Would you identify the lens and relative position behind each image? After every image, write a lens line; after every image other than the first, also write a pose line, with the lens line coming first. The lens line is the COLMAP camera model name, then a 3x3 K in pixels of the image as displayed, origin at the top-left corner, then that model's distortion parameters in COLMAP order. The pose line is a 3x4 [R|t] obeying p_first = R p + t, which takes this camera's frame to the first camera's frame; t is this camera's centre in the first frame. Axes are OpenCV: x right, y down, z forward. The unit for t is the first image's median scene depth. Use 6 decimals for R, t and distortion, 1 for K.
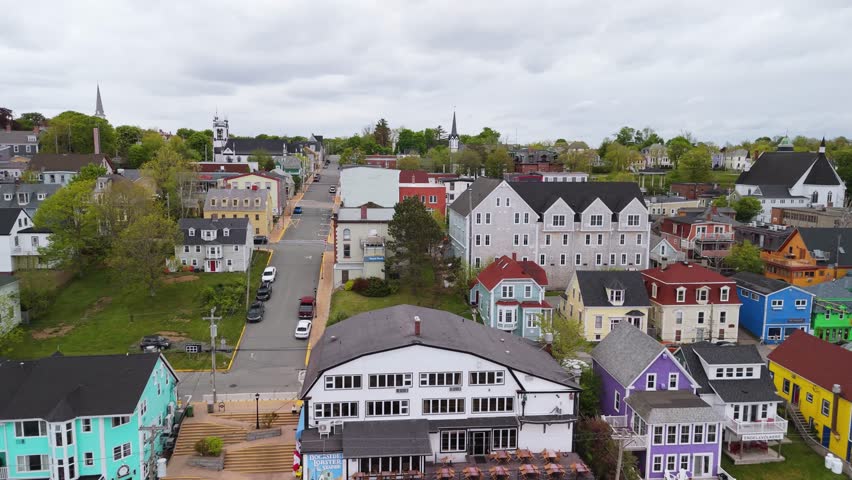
lens RADIAL K [[618.8, 0, 426.0], [0, 618.8, 240.0], [0, 0, 1]] dist [0.054804, 0.000916]
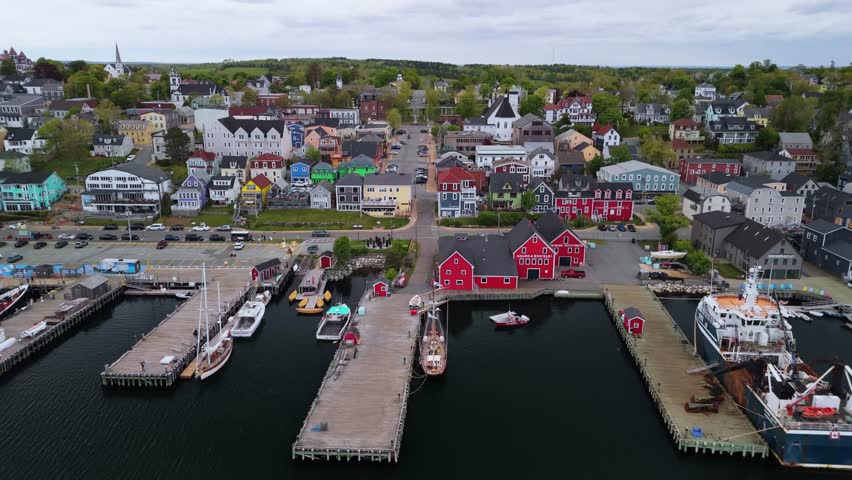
lens RADIAL K [[618.8, 0, 426.0], [0, 618.8, 240.0], [0, 0, 1]] dist [0.054804, 0.000916]
pose [[0.991875, 0.026158, -0.124500, 2.290327], [-0.009244, 0.990865, 0.134543, 0.062542], [0.126882, -0.132299, 0.983055, -2.489284]]
